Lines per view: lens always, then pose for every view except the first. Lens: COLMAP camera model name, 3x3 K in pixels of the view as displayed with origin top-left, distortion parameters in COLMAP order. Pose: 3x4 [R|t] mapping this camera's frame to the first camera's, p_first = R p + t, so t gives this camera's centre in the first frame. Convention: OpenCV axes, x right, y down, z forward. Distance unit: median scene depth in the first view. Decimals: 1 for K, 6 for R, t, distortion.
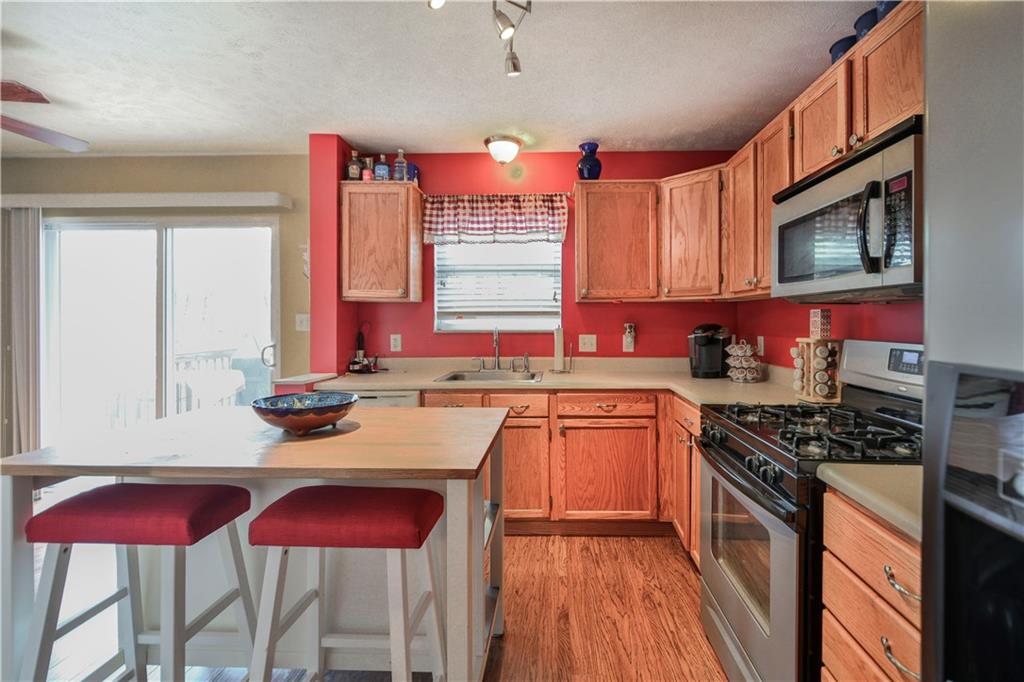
lens RADIAL K [[453.4, 0, 545.9], [0, 453.4, 318.9], [0, 0, 1]] dist [-0.002585, -0.000800]
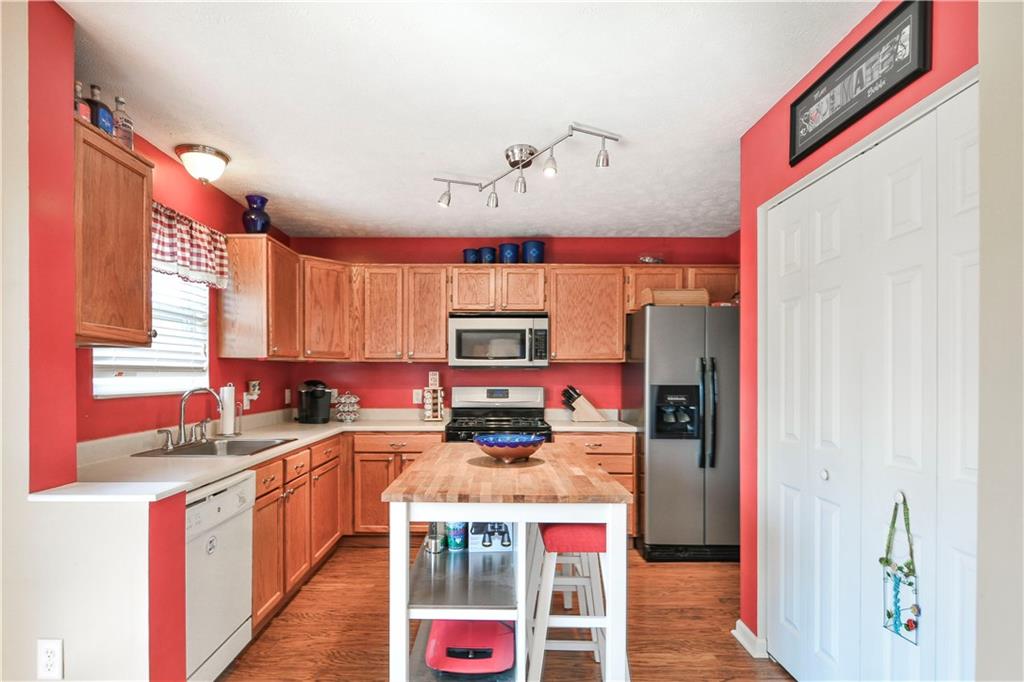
lens RADIAL K [[511.9, 0, 487.6], [0, 511.9, 380.9], [0, 0, 1]] dist [-0.004875, -0.002357]
pose [[-0.005279, -0.004589, 0.999976, -1.099587], [0.000709, 0.999989, 0.004593, 0.004982], [-0.999986, 0.000733, -0.005276, 0.570495]]
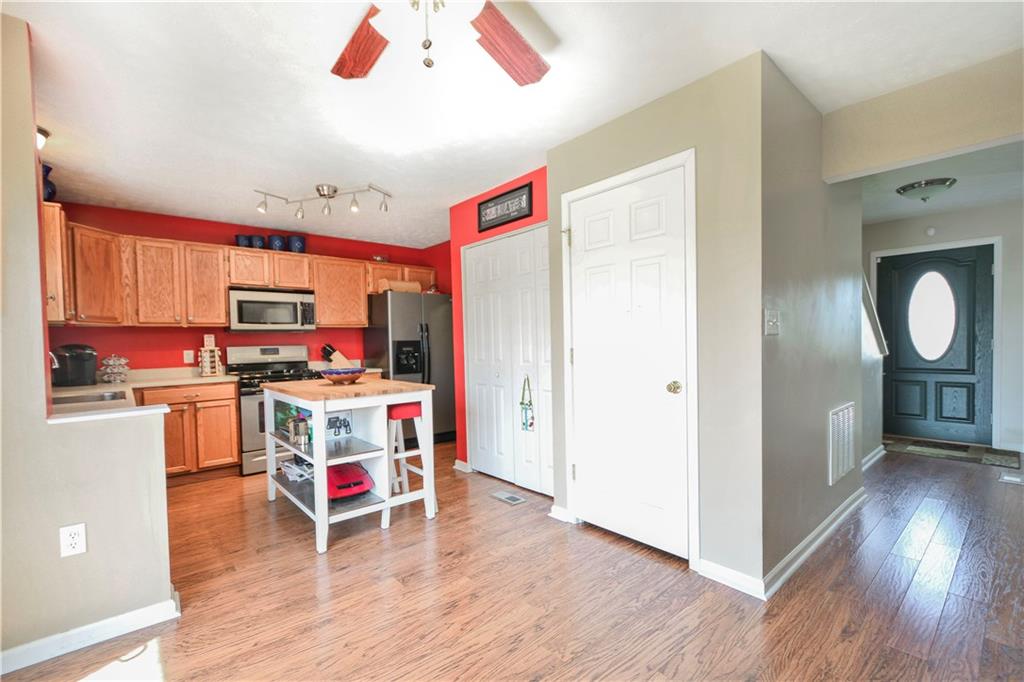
lens RADIAL K [[453.4, 0, 510.9], [0, 453.4, 350.4], [0, 0, 1]] dist [-0.002585, -0.000800]
pose [[-0.670029, 0.002999, 0.742329, -1.466614], [0.025687, 0.999487, 0.019147, 0.036314], [-0.741891, 0.031897, -0.669762, 1.003646]]
